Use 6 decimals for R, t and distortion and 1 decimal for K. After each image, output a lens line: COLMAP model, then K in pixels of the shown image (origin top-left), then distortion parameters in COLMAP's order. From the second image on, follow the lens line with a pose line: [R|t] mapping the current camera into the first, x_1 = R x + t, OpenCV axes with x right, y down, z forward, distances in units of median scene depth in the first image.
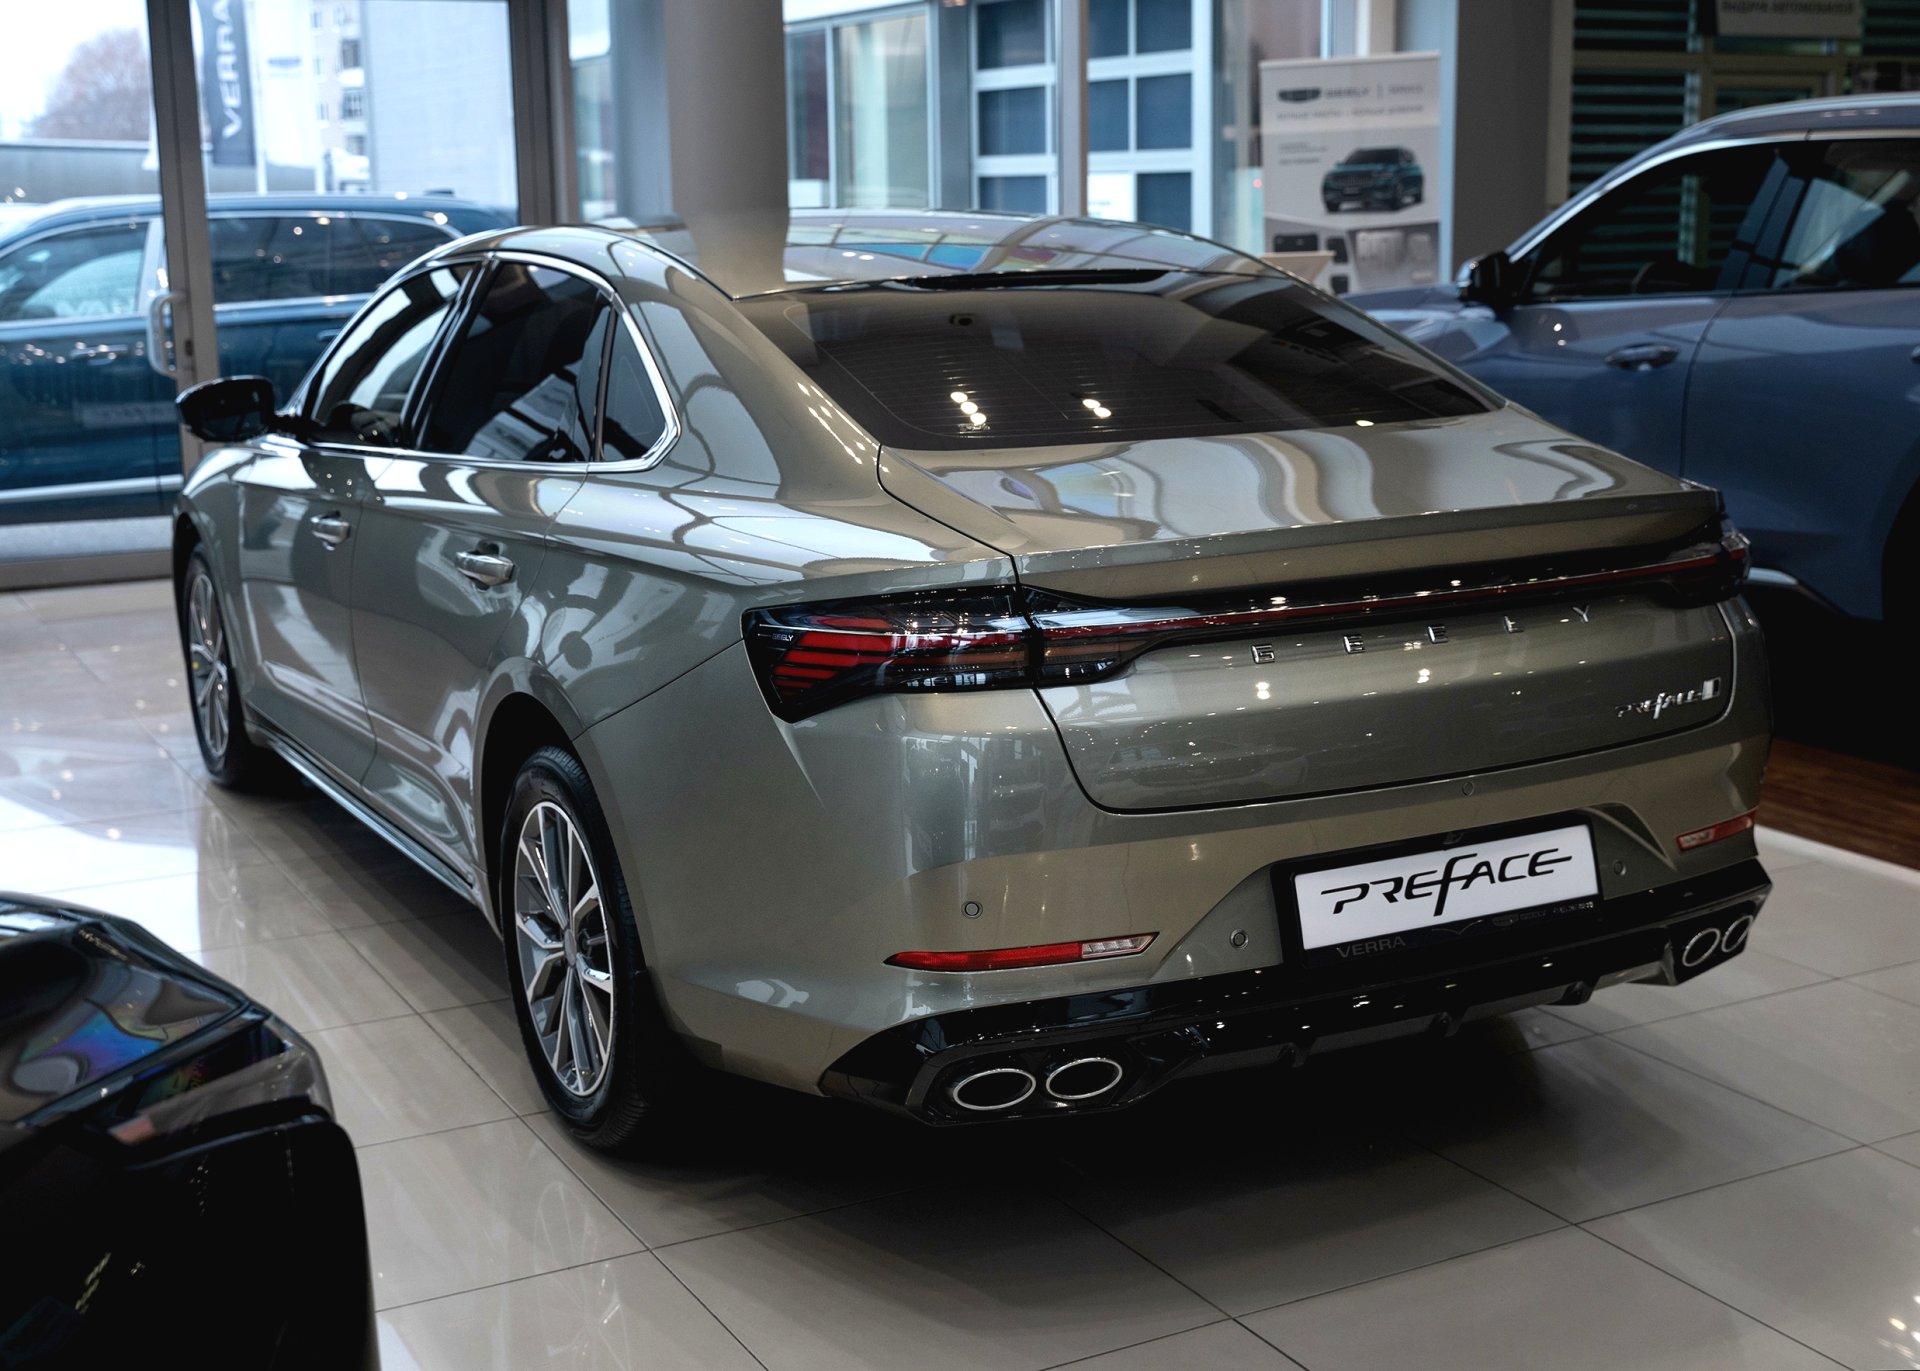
lens RADIAL K [[2276.6, 0, 953.2], [0, 2276.6, 684.1], [0, 0, 1]] dist [0.052110, 0.000000]
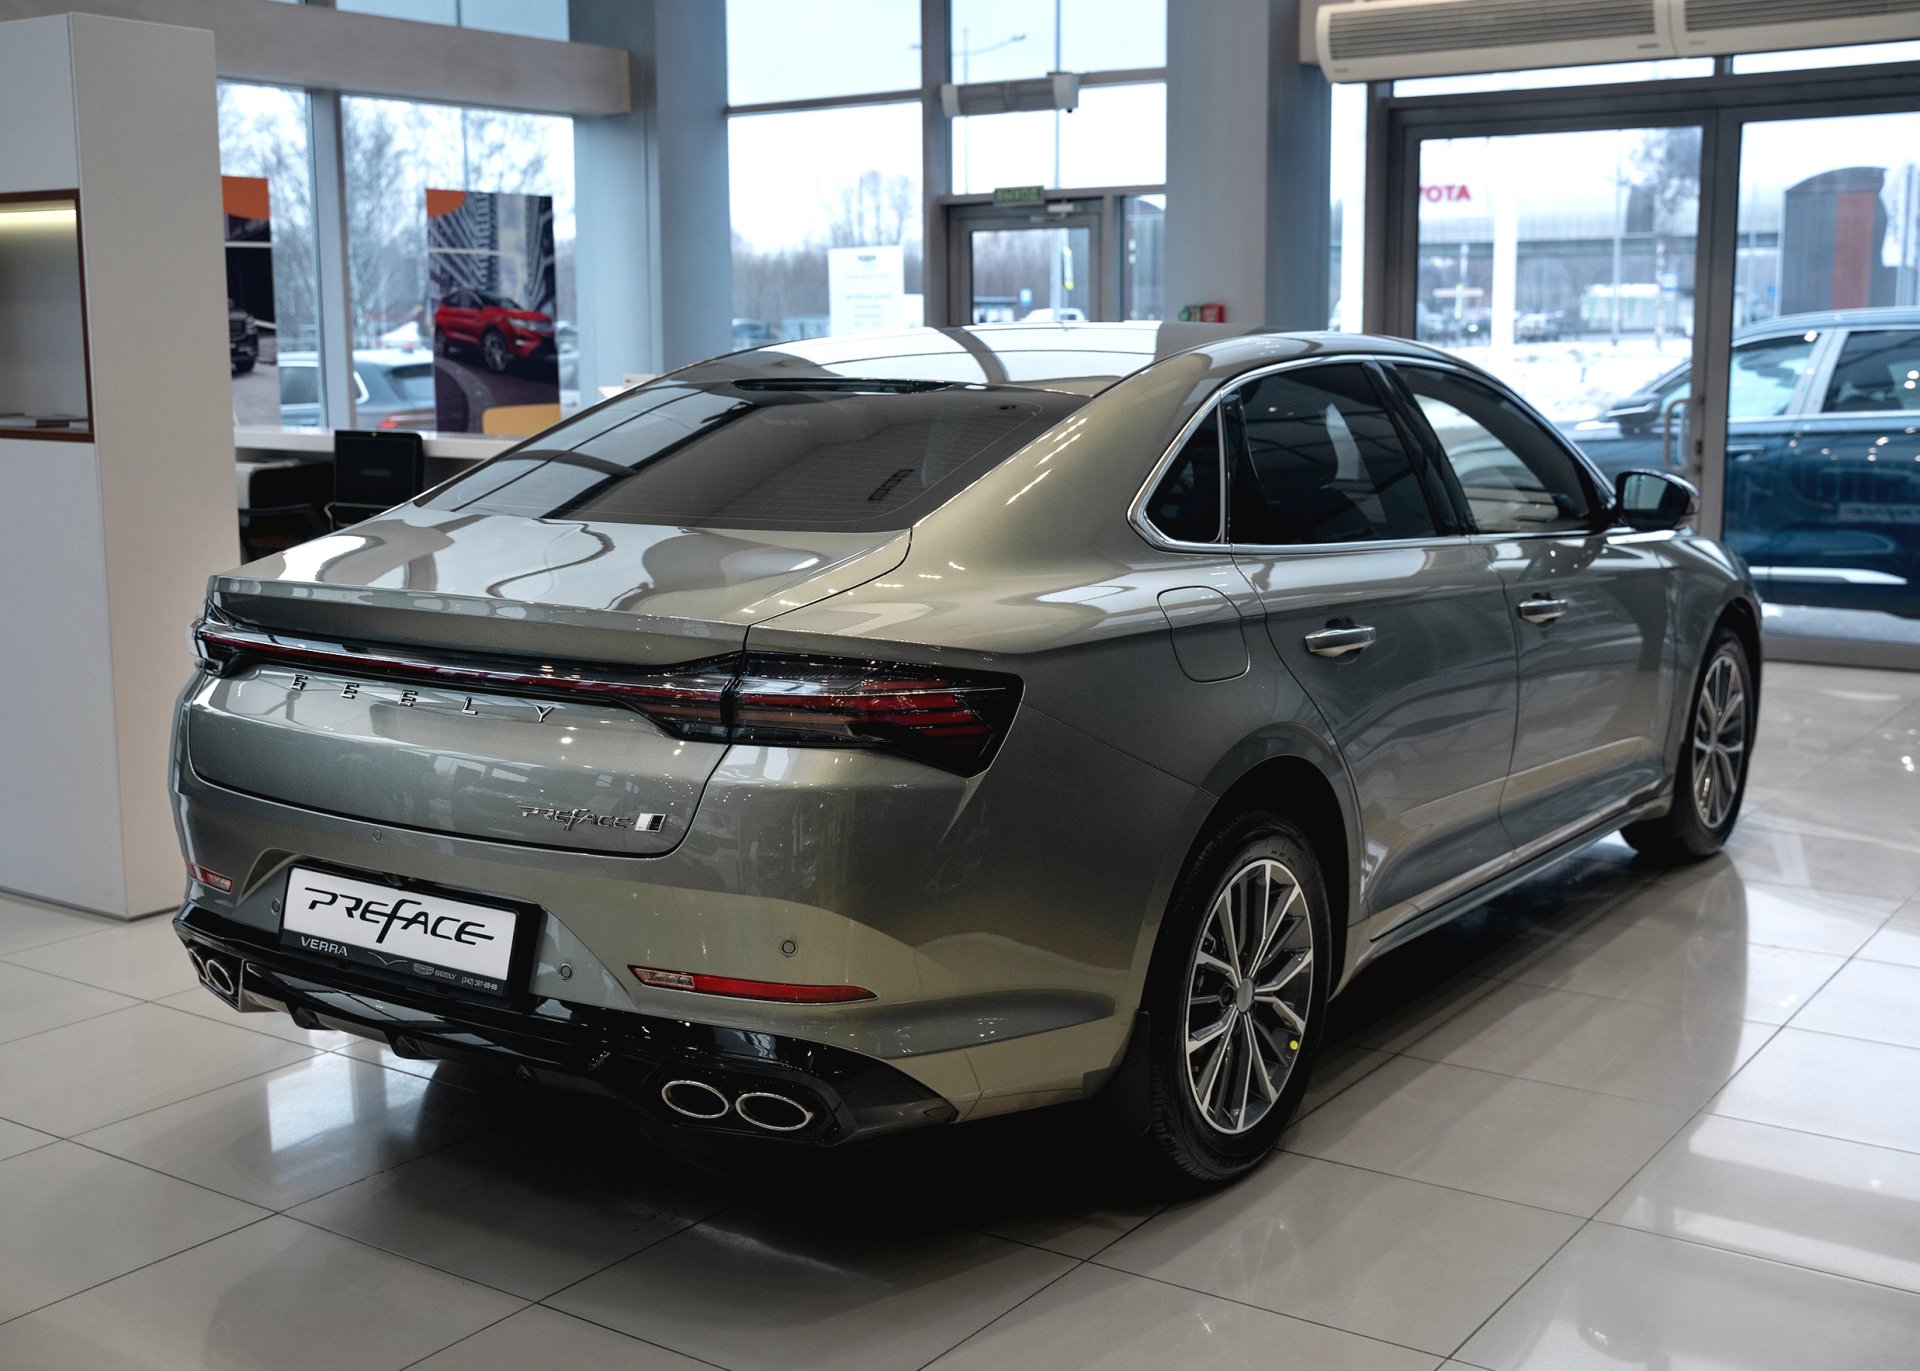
lens RADIAL K [[2169.4, 0, 953.2], [0, 2169.4, 682.1], [0, 0, 1]] dist [-0.013138, 0.000000]
pose [[0.453521, 0.149879, -0.878553, 1.270083], [-0.179021, 0.980987, 0.074941, -0.158285], [0.873081, 0.123292, 0.471730, 0.721731]]
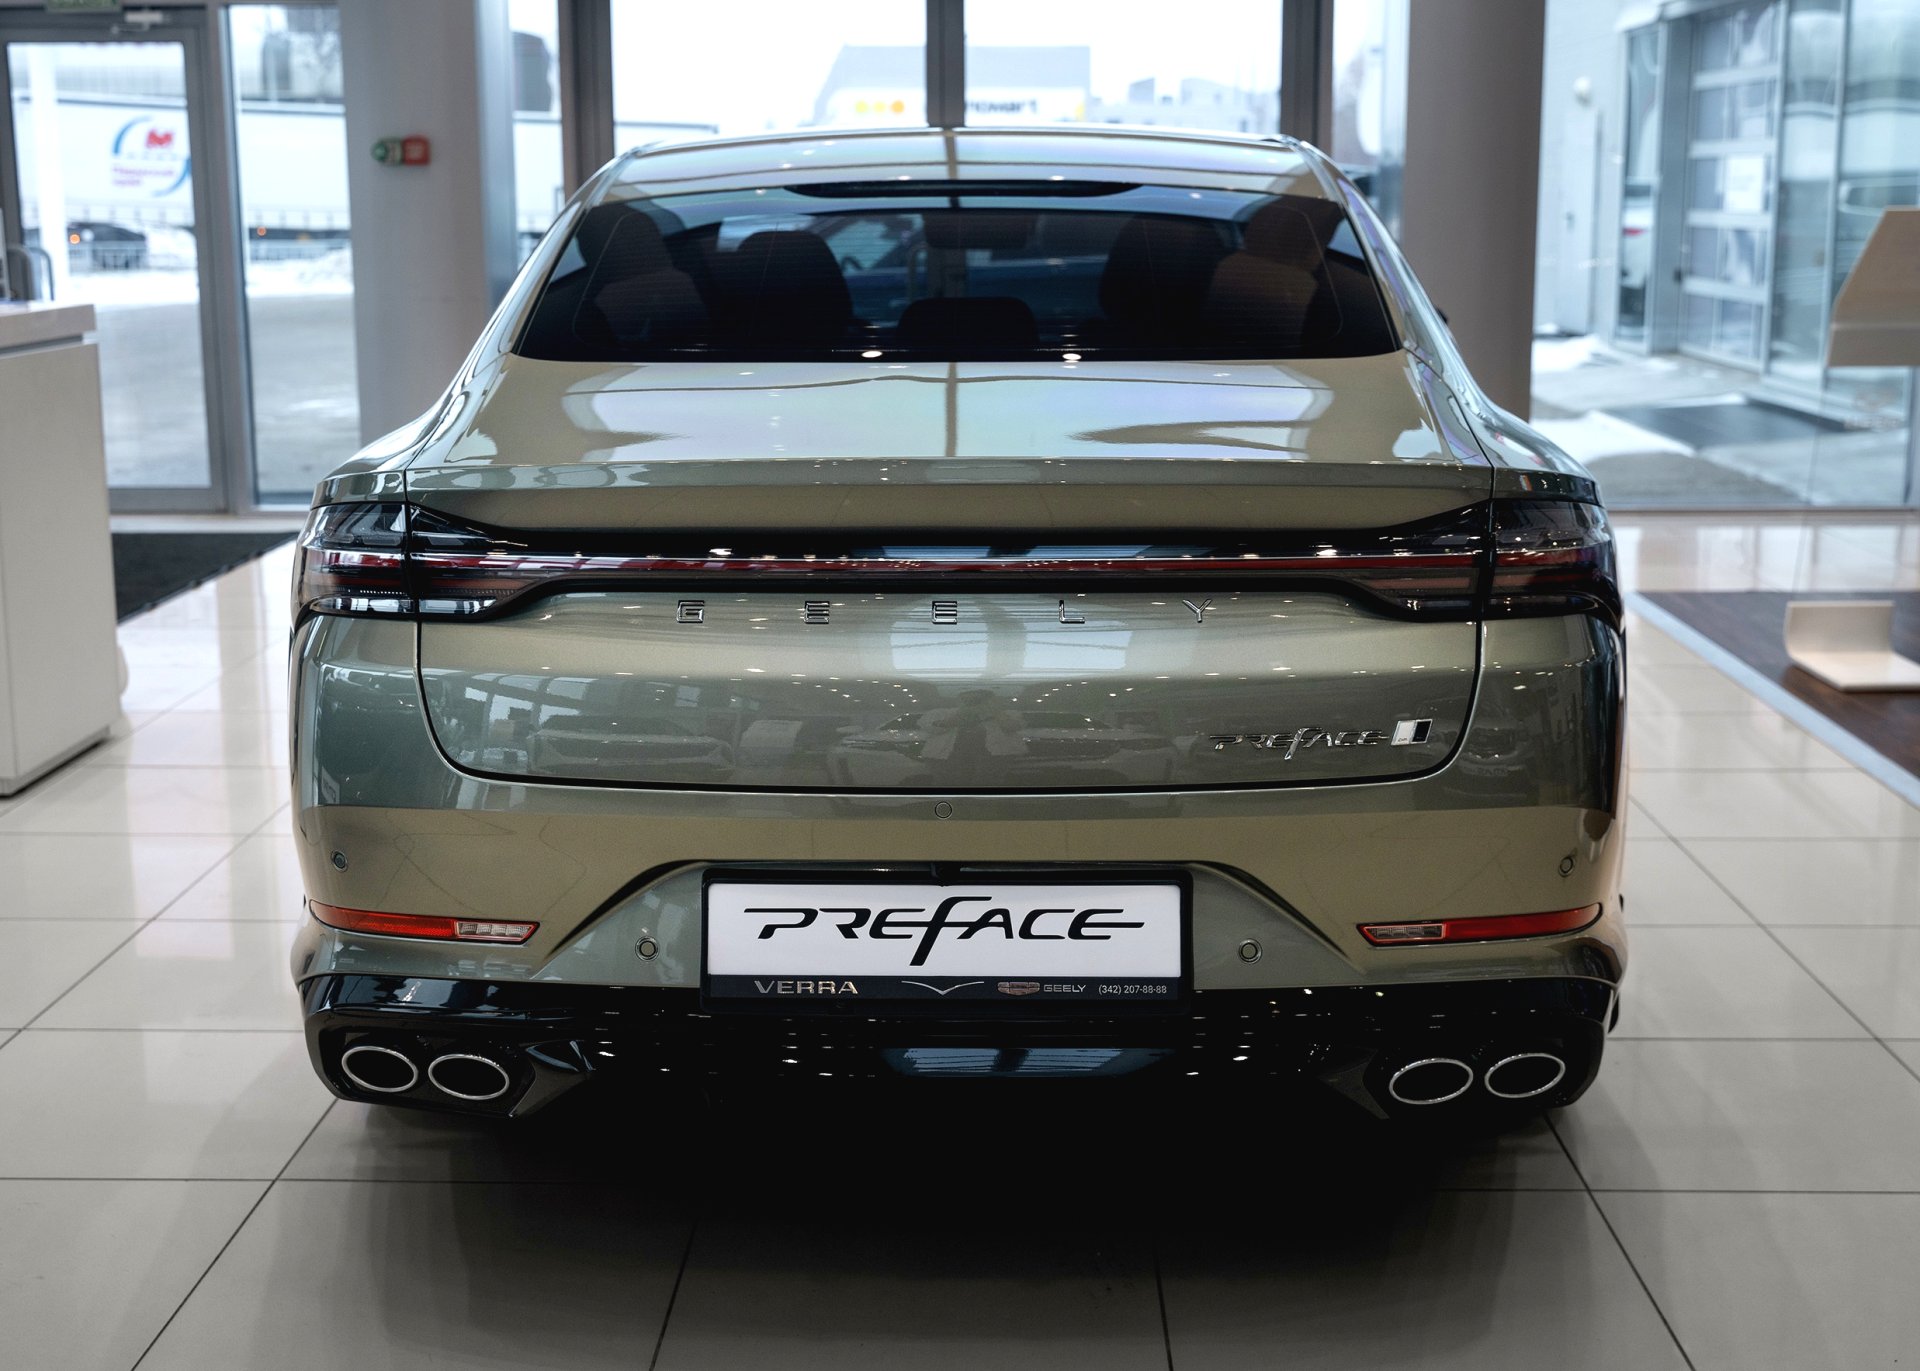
lens RADIAL K [[2276.6, 0, 960.9], [0, 2276.6, 681.4], [0, 0, 1]] dist [0.052110, 0.000000]
pose [[0.858557, 0.109671, -0.500851, 0.612607], [-0.102279, 0.993856, 0.042296, -0.032592], [0.502413, 0.014913, 0.864499, 0.315618]]
